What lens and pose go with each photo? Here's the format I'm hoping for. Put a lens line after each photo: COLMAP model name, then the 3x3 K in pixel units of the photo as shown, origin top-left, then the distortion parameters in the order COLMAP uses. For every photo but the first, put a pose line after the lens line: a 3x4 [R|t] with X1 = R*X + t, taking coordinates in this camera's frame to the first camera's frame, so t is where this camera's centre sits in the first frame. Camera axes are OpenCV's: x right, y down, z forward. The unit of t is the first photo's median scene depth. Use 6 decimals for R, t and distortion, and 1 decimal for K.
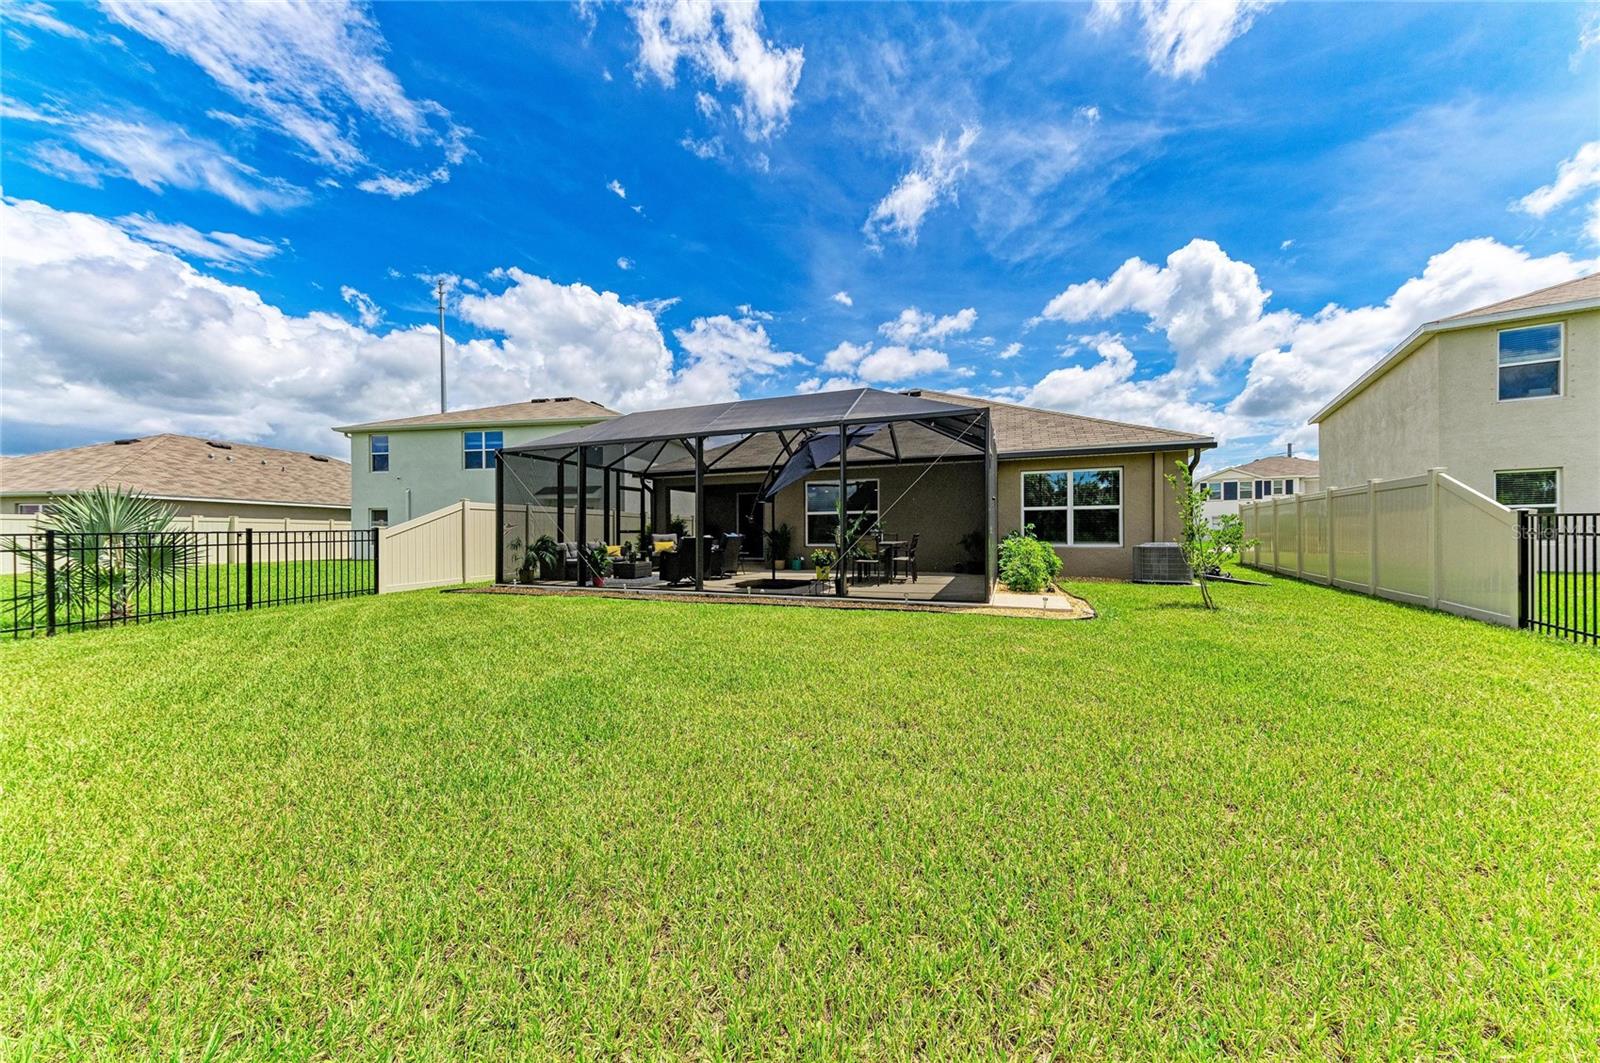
lens RADIAL K [[540.4, 0, 810.3], [0, 540.4, 523.6], [0, 0, 1]] dist [0.011976, -0.000322]
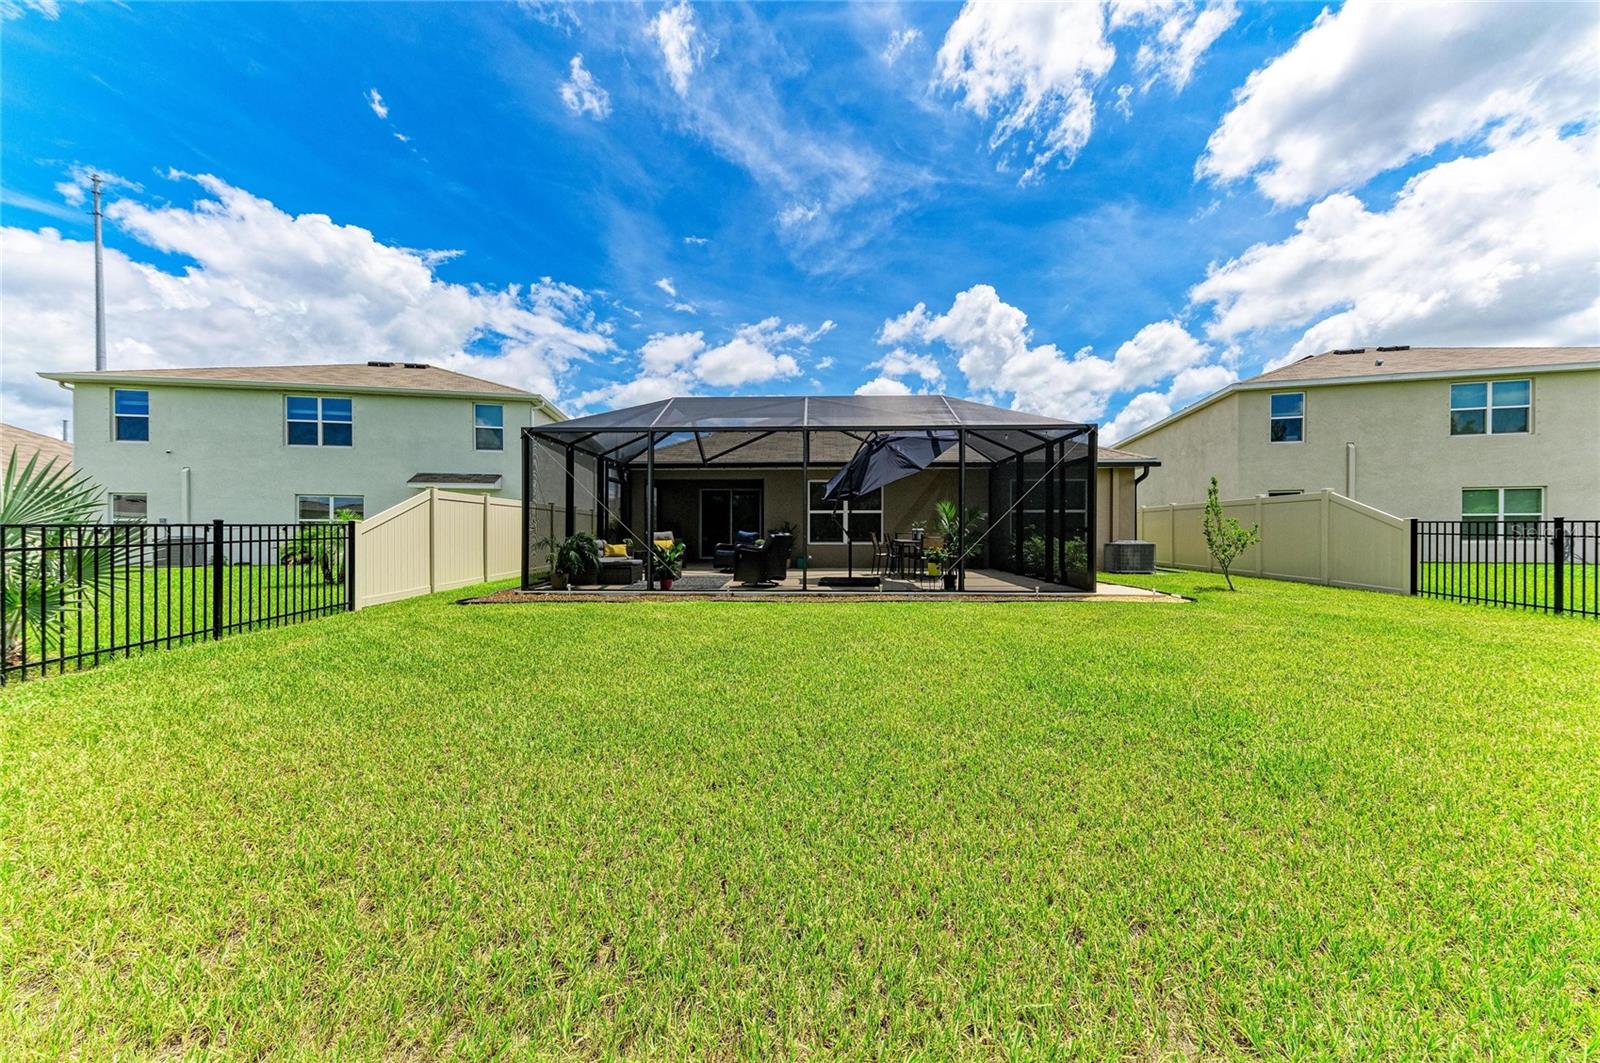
lens RADIAL K [[540.4, 0, 814.3], [0, 540.4, 530.3], [0, 0, 1]] dist [0.011976, -0.000322]
pose [[0.940497, 0.005693, 0.339754, -0.331435], [-0.010003, 0.999890, 0.010937, 0.003882], [-0.339654, -0.013685, 0.940451, 0.055090]]
